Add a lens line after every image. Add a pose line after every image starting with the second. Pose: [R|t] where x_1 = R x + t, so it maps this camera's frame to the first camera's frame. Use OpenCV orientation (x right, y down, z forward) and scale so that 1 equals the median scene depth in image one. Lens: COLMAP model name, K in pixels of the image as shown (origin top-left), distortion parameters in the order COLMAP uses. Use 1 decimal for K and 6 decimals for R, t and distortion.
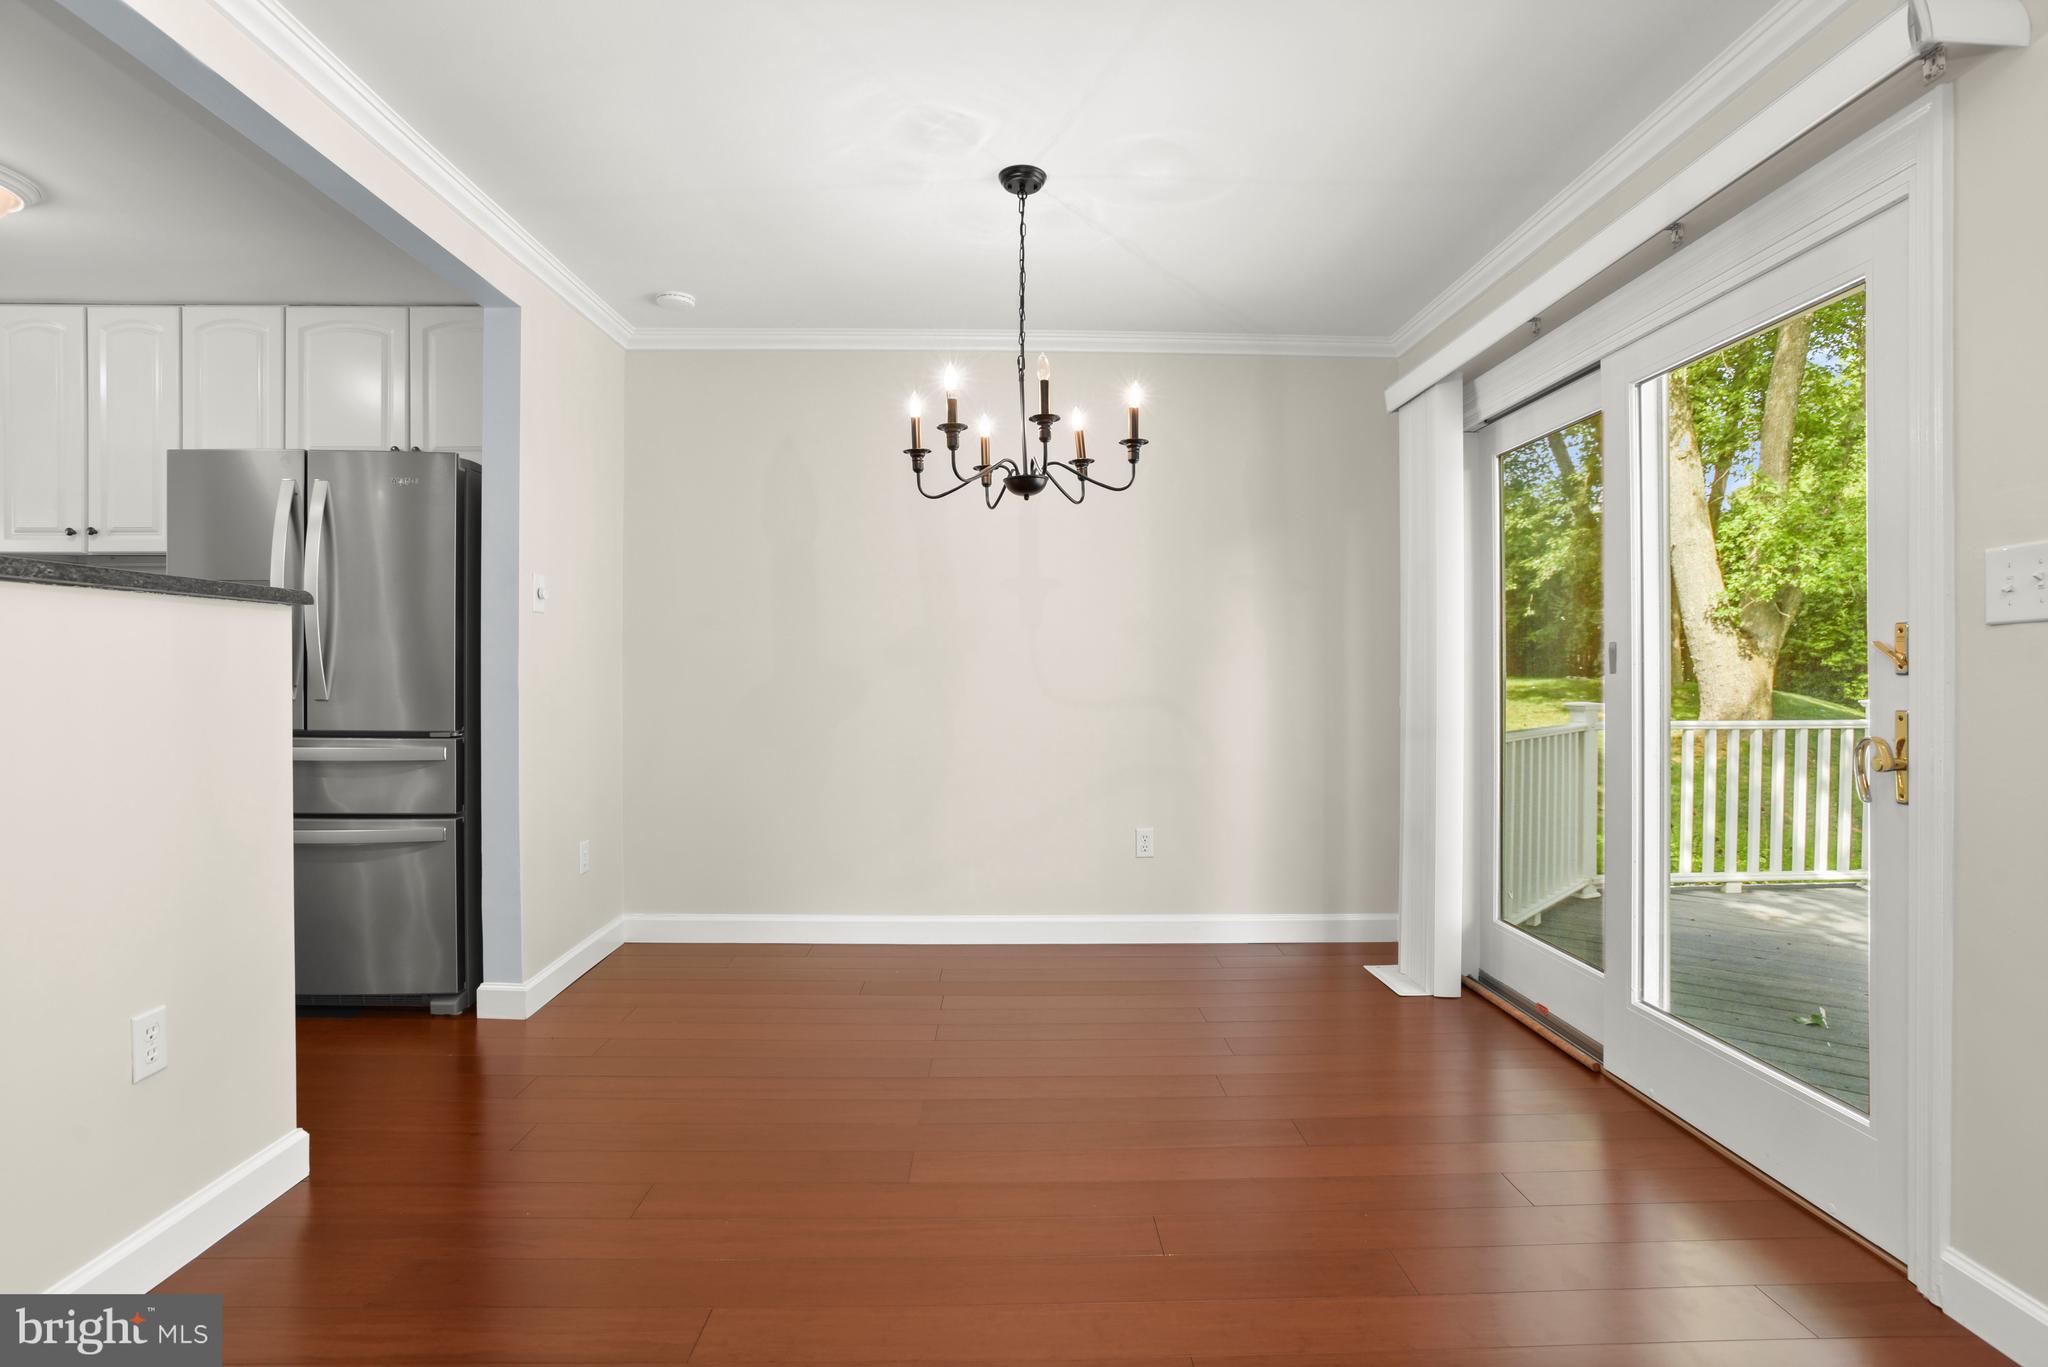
lens RADIAL K [[986.7, 0, 1024.0], [0, 986.7, 683.5], [0, 0, 1]] dist [-0.063578, 0.035315]
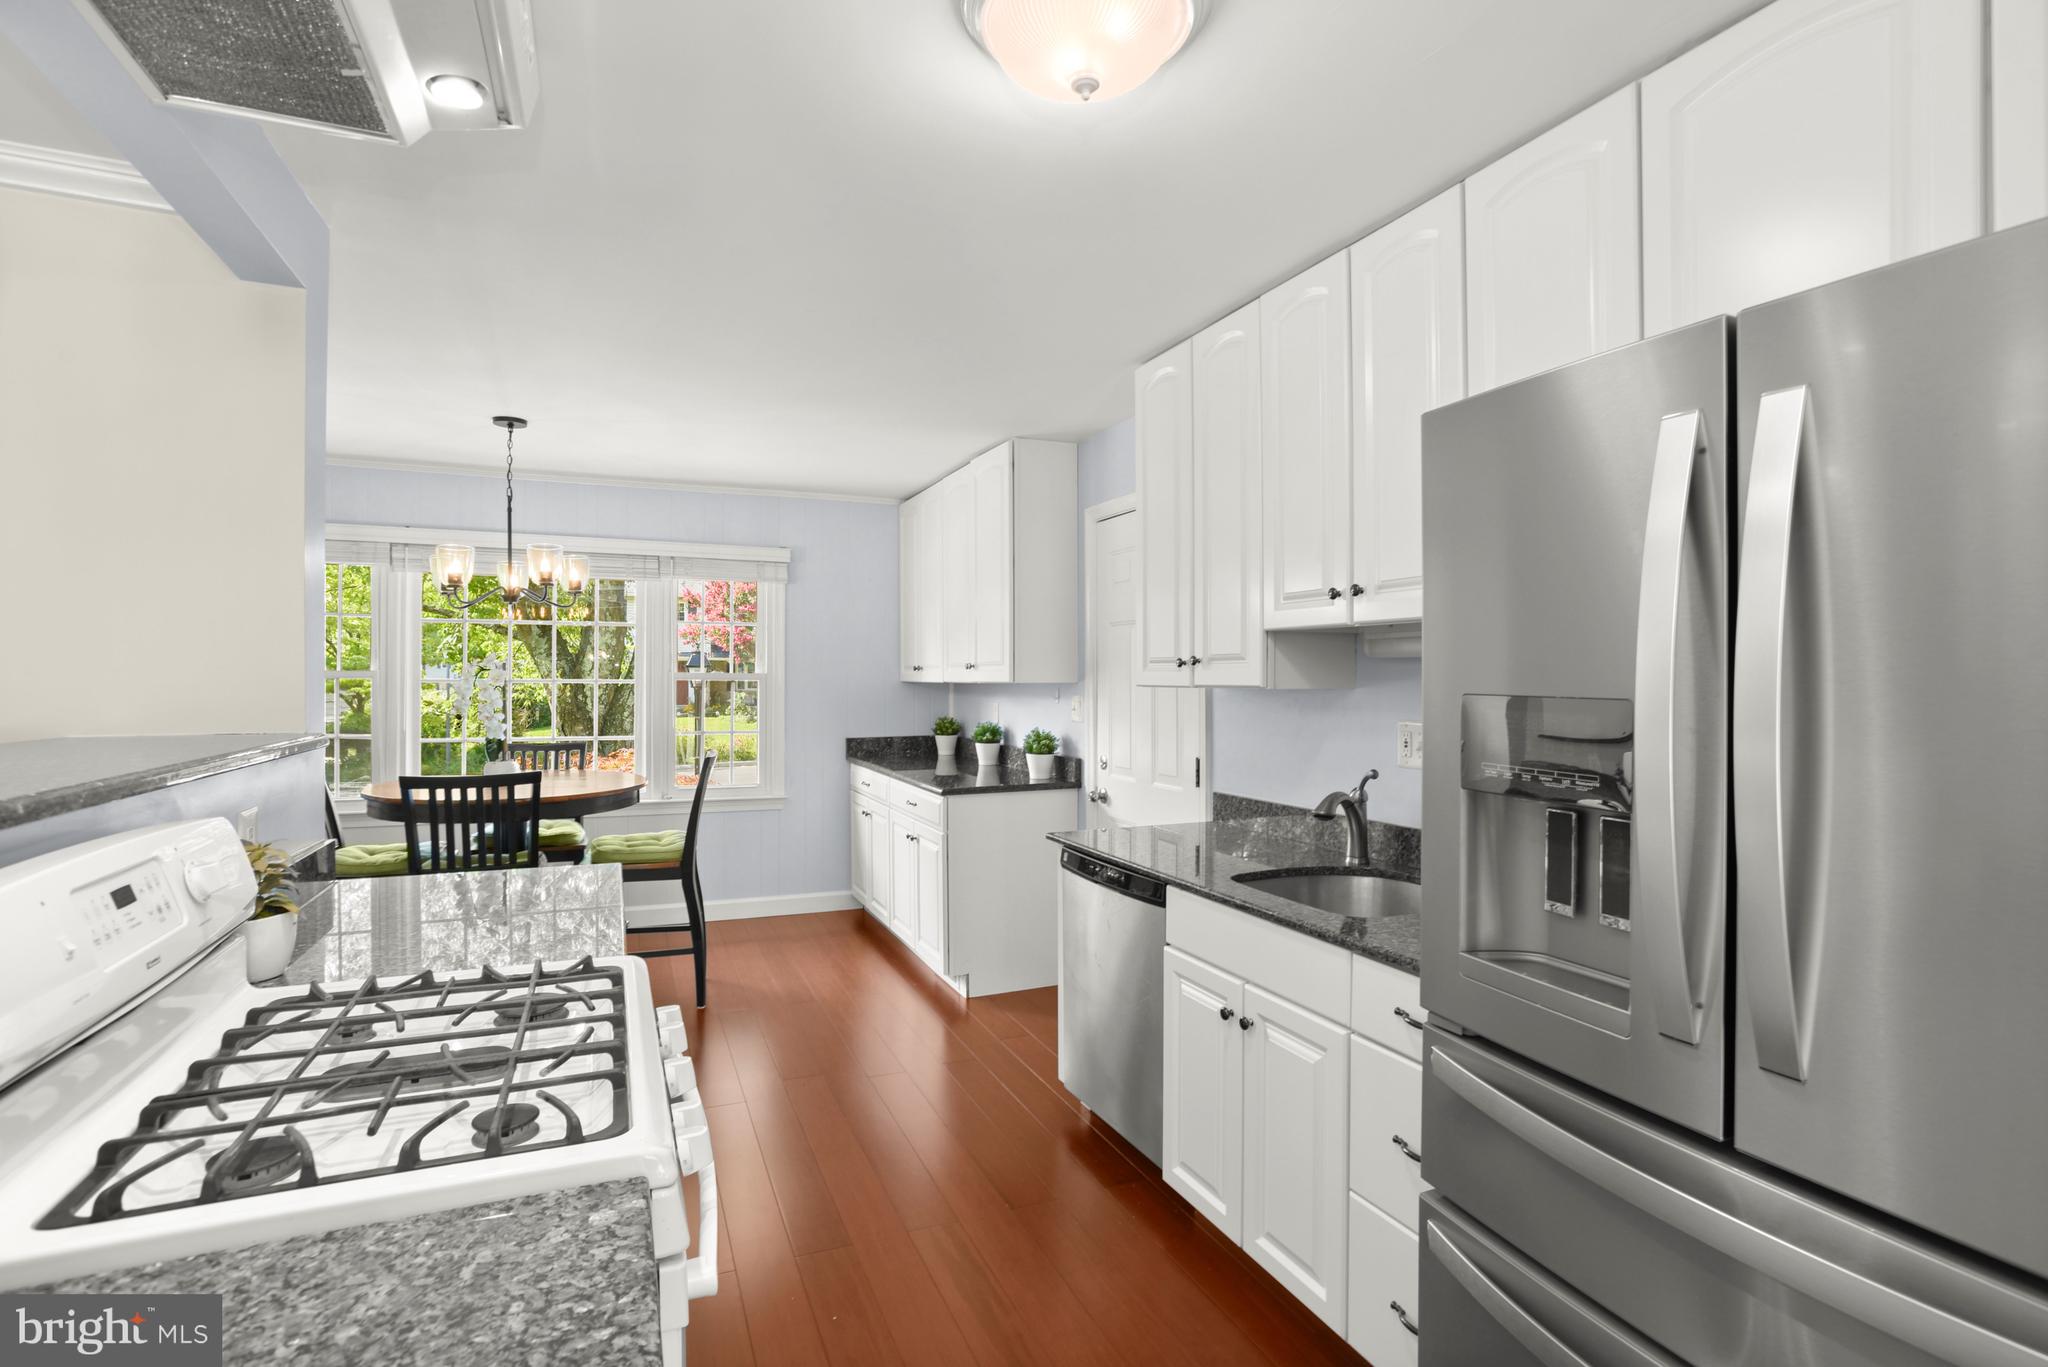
lens RADIAL K [[986.7, 0, 1024.0], [0, 986.7, 683.5], [0, 0, 1]] dist [-0.063578, 0.035315]
pose [[0.380628, 0.007579, -0.924697, -0.510262], [-0.013011, 0.999911, 0.002839, -0.108469], [0.924637, 0.010951, 0.380693, 0.619672]]
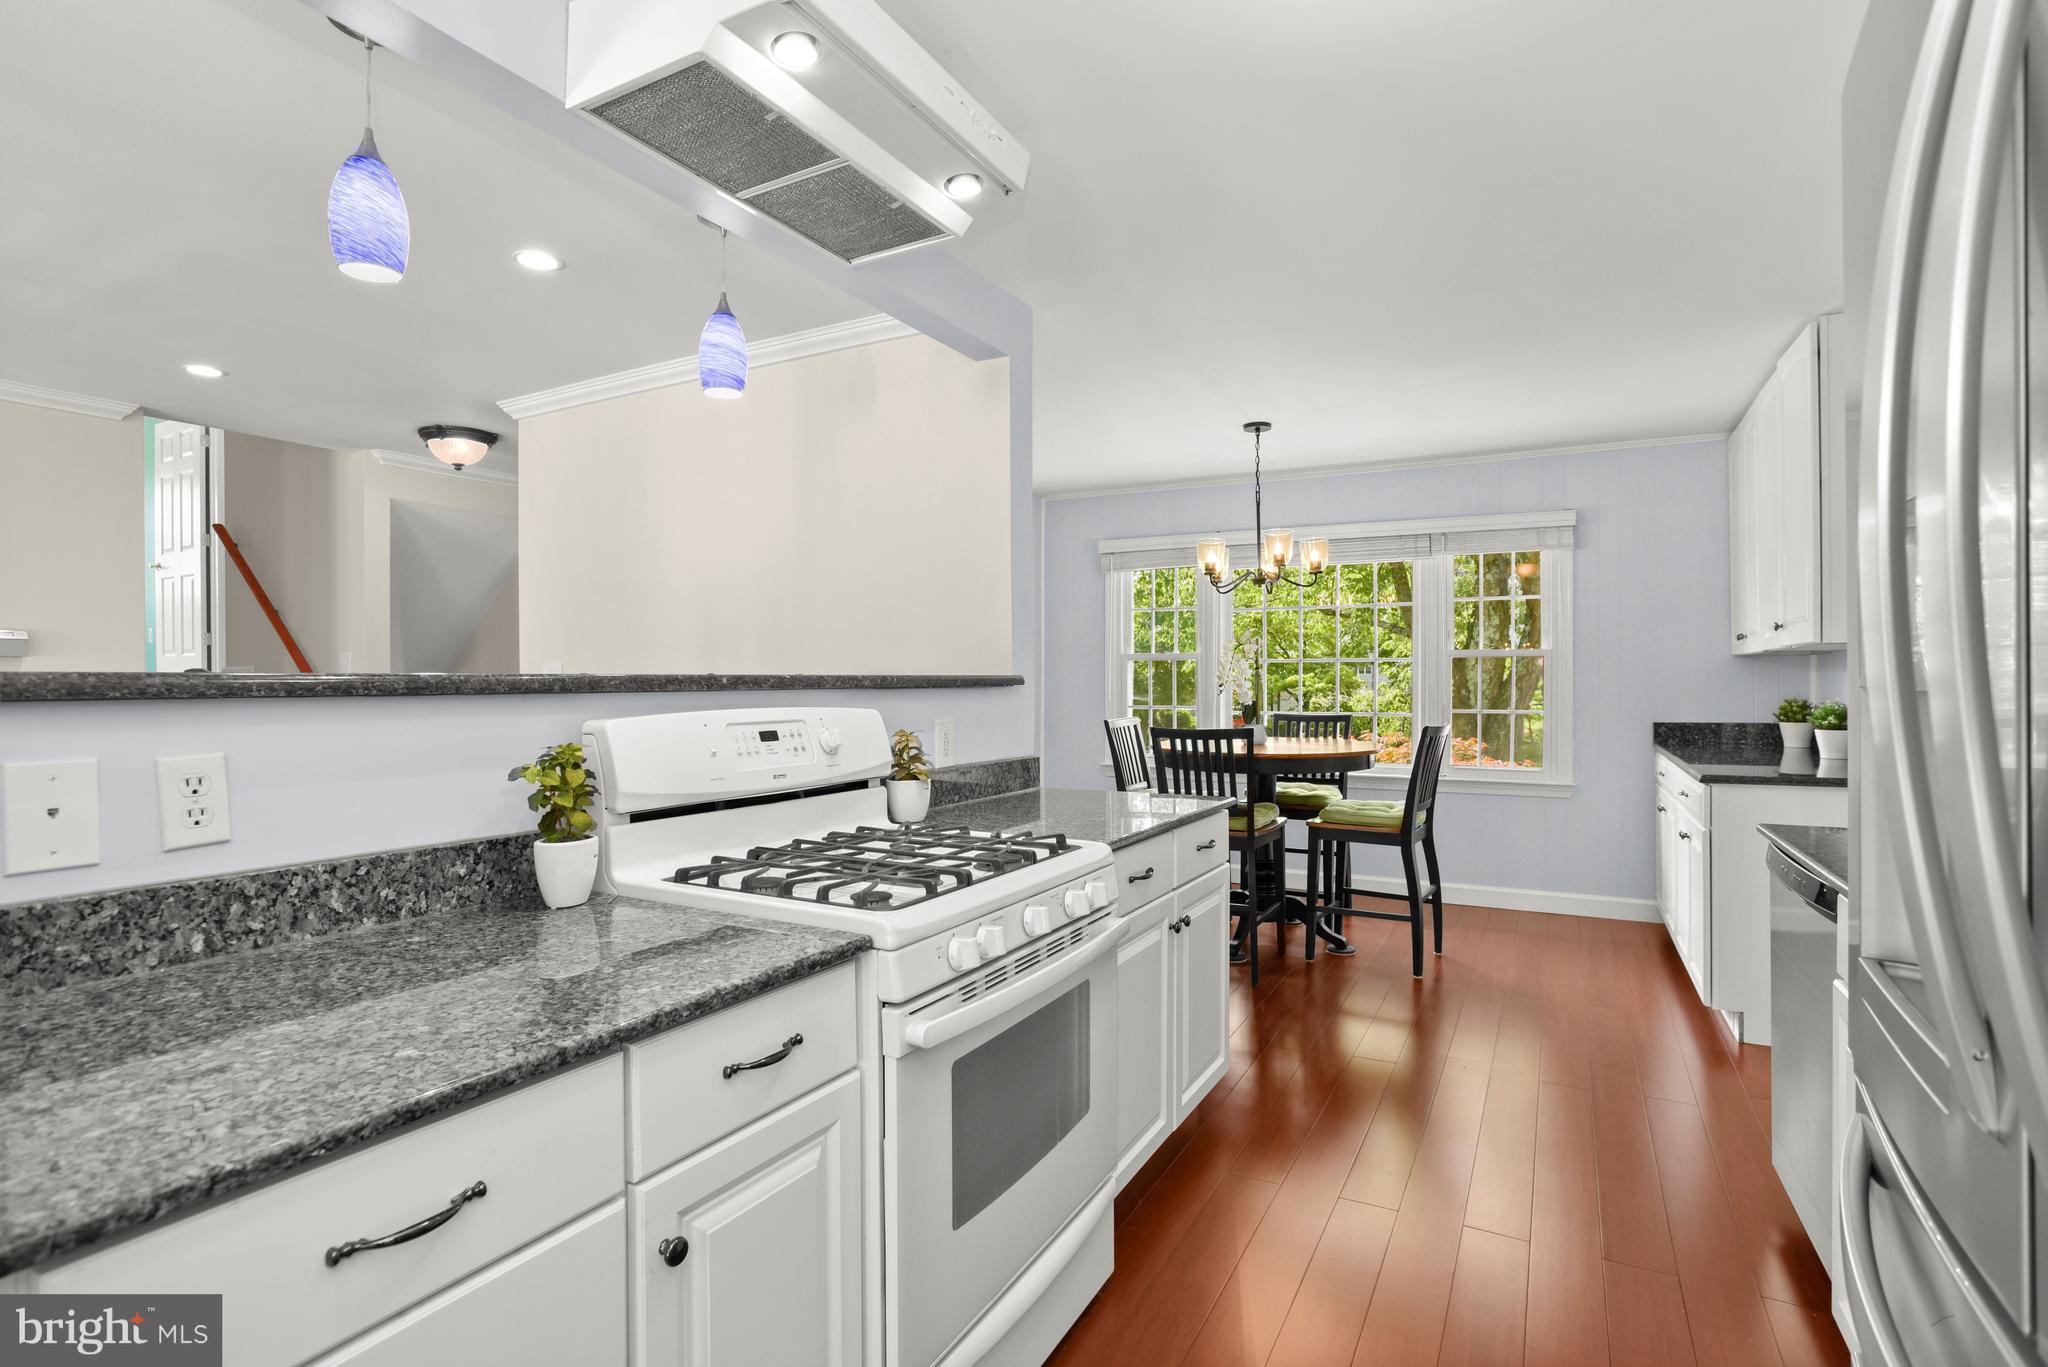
lens RADIAL K [[986.7, 0, 1024.0], [0, 986.7, 683.5], [0, 0, 1]] dist [-0.063578, 0.035315]
pose [[-0.489759, 0.002160, -0.871855, -0.496039], [-0.007952, 0.999944, 0.006945, -0.061033], [0.871822, 0.010335, -0.489714, 0.900037]]
